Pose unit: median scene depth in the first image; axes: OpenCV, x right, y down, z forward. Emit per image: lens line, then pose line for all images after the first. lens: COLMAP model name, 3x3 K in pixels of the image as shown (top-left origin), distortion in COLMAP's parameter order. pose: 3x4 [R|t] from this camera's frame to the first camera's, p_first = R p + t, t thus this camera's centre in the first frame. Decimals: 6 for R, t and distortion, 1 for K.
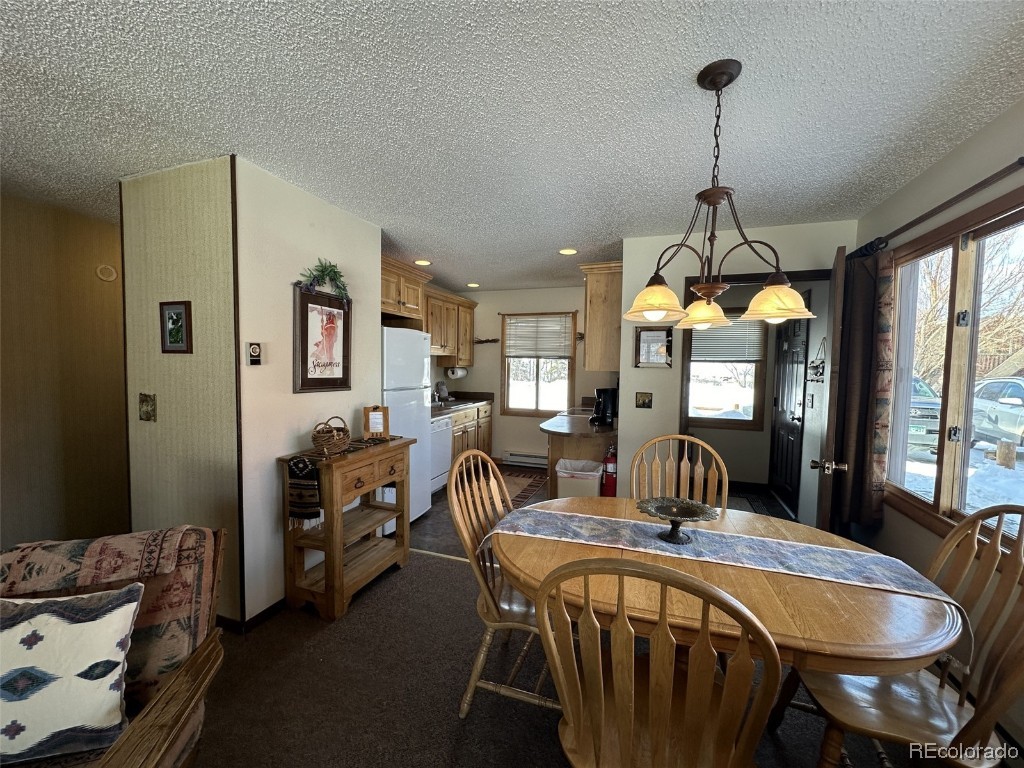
lens RADIAL K [[409.3, 0, 512.1], [0, 409.3, 383.9], [0, 0, 1]] dist [-0.003699, 0.000153]
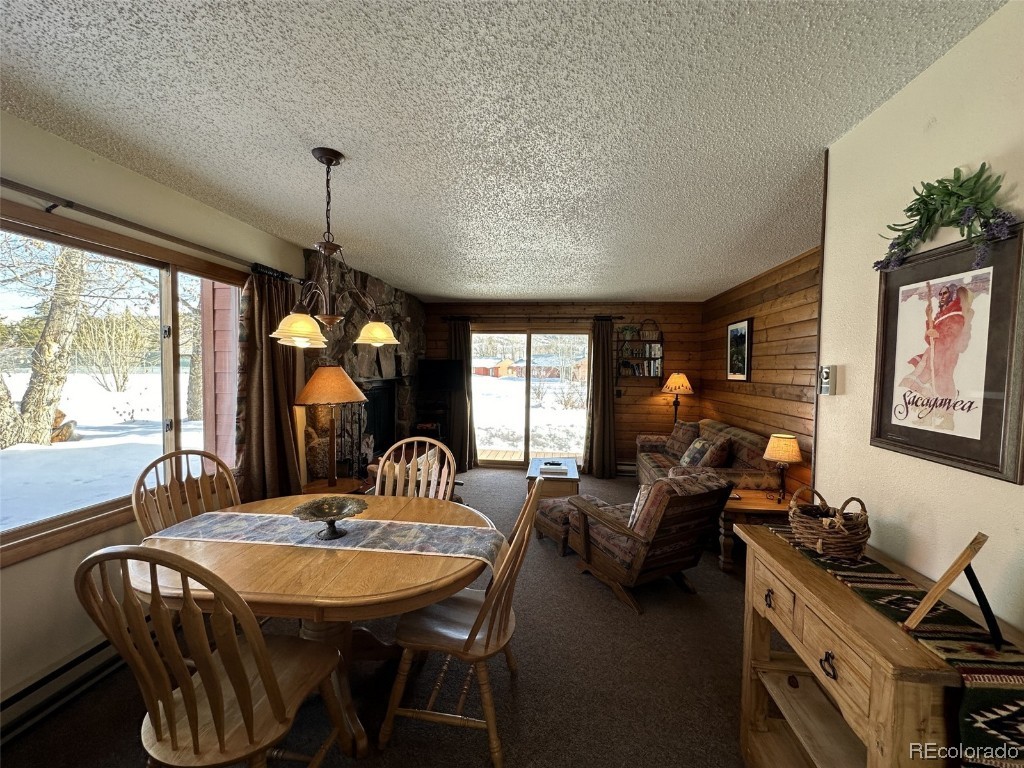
lens RADIAL K [[409.3, 0, 515.2], [0, 409.3, 385.5], [0, 0, 1]] dist [-0.003699, 0.000153]
pose [[-0.972163, -0.022427, -0.233228, 0.089105], [-0.043070, 0.995552, 0.083796, -0.066460], [0.230311, 0.091509, -0.968805, 1.046475]]
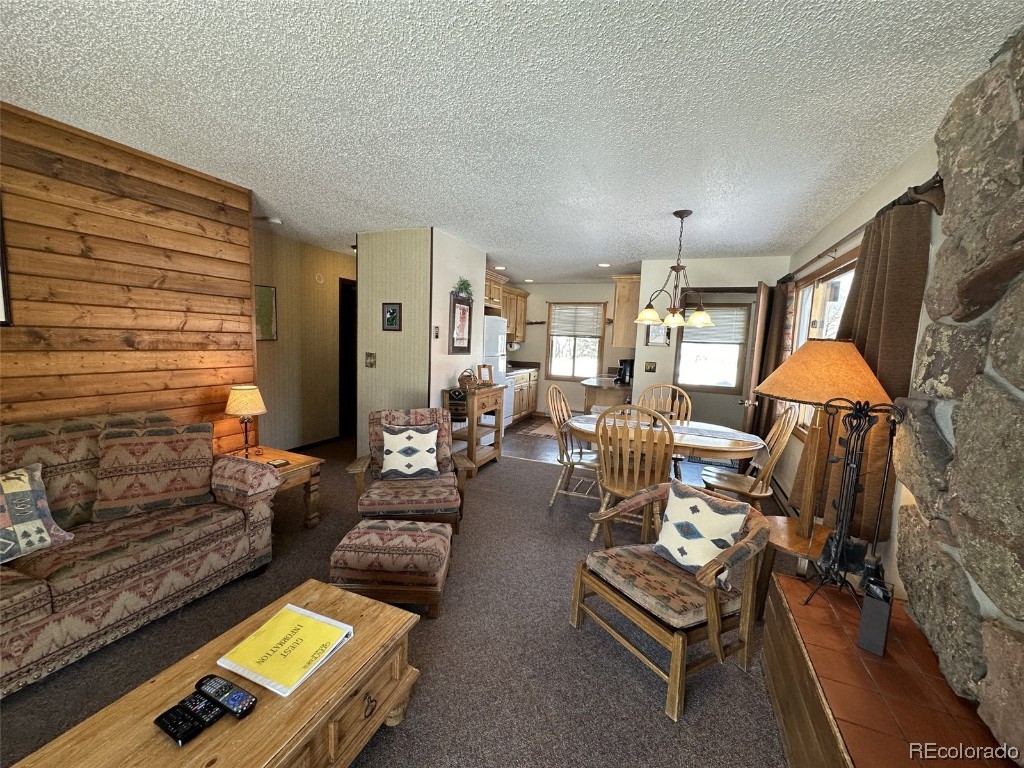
lens RADIAL K [[409.3, 0, 510.6], [0, 409.3, 385.5], [0, 0, 1]] dist [-0.003699, 0.000153]
pose [[0.998091, 0.031826, -0.052932, -0.117919], [-0.028491, 0.997632, 0.062599, 0.027246], [0.054799, -0.060971, 0.996634, -0.557416]]
